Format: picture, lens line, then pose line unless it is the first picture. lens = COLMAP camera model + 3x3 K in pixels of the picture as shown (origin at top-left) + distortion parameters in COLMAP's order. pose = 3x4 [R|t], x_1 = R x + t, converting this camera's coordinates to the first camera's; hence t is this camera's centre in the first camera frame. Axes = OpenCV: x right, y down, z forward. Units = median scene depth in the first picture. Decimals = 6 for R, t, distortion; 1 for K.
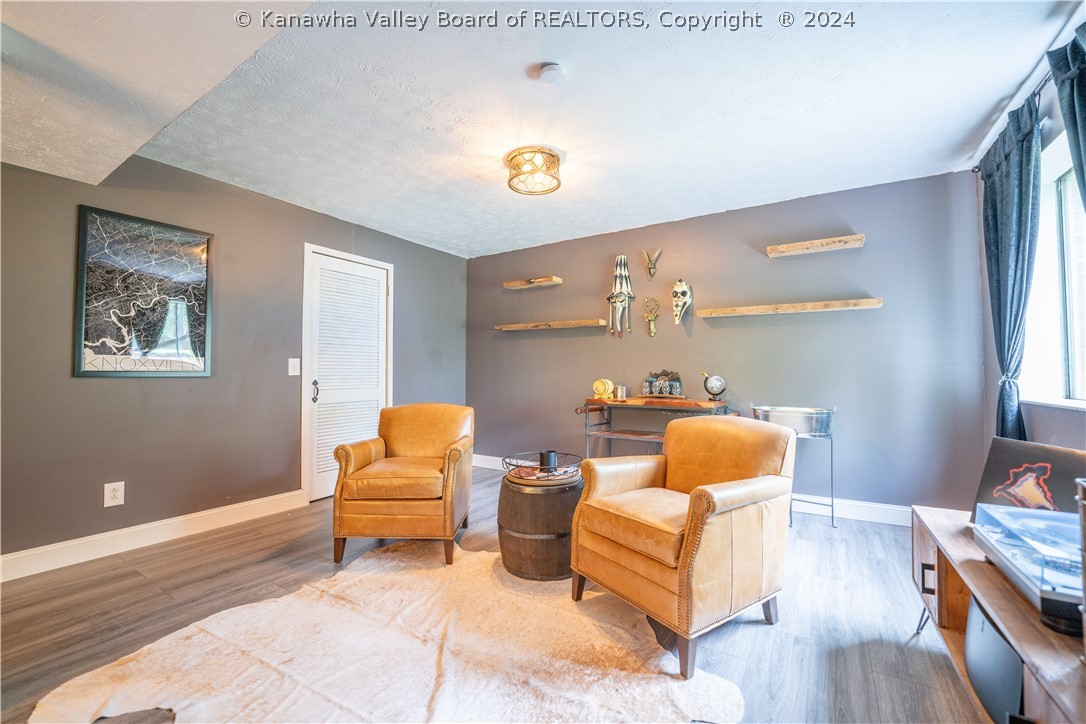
lens RADIAL K [[448.2, 0, 540.9], [0, 448.2, 366.3], [0, 0, 1]] dist [-0.016281, -0.000163]
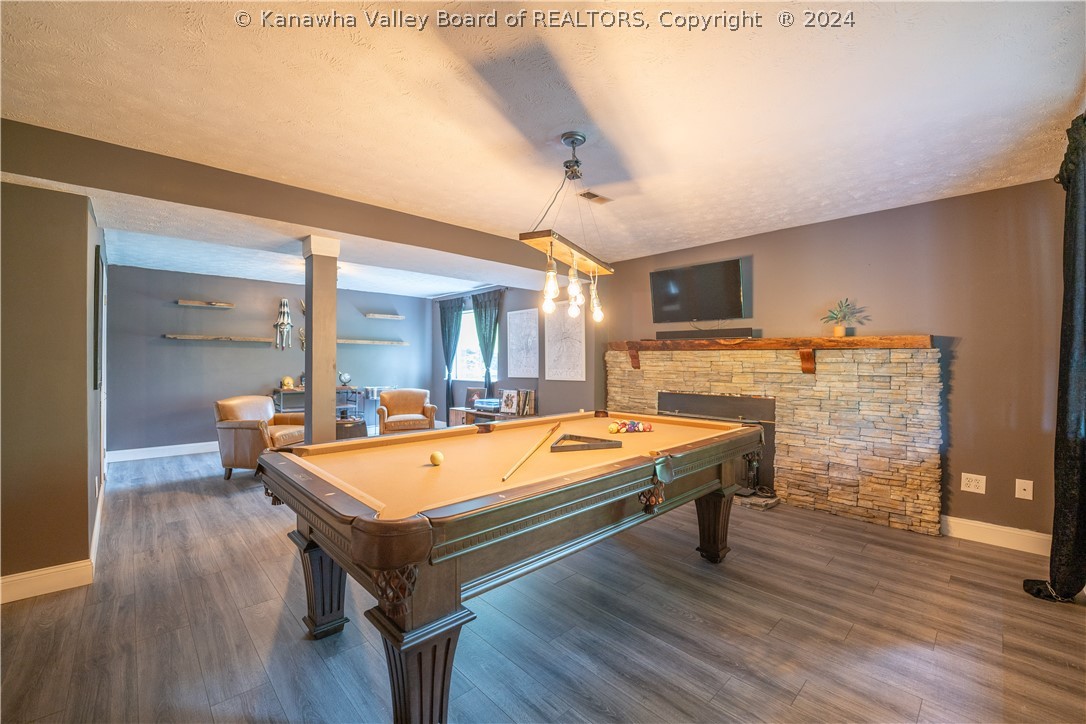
lens RADIAL K [[448.2, 0, 541.3], [0, 448.2, 364.0], [0, 0, 1]] dist [-0.016281, -0.000163]
pose [[0.244337, -0.000526, 0.969690, -1.135494], [-0.014477, 0.999886, 0.004190, -0.035983], [-0.969582, -0.015062, 0.244301, -0.275451]]
